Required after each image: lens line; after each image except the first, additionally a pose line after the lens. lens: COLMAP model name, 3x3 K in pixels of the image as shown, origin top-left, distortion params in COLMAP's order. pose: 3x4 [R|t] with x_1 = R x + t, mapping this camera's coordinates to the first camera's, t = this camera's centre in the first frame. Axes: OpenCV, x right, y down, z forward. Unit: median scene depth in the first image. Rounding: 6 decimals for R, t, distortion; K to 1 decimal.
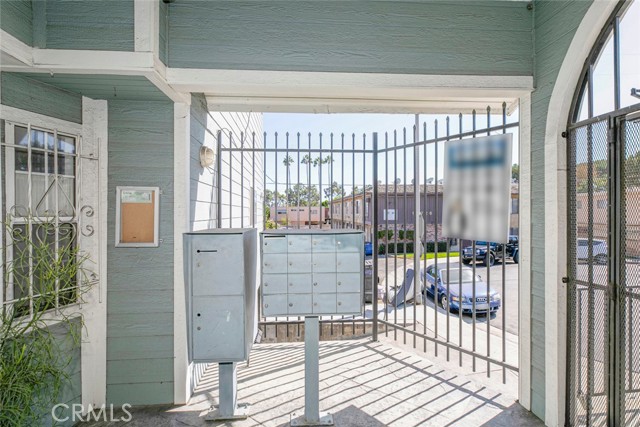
lens RADIAL K [[321.4, 0, 320.0], [0, 321.4, 213.5], [0, 0, 1]] dist [0.001042, -0.009016]
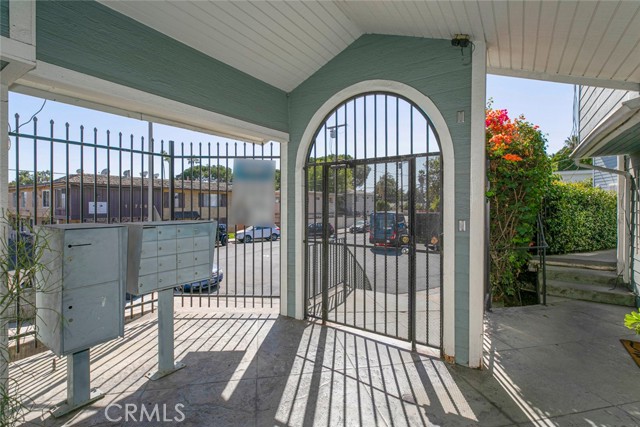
lens RADIAL K [[295.8, 0, 320.4], [0, 295.8, 207.8], [0, 0, 1]] dist [-0.000624, -0.000147]
pose [[0.622503, -0.004186, 0.782606, -0.504400], [-0.000519, 0.999983, 0.005762, -0.010103], [-0.782617, -0.003993, 0.622491, -0.184560]]
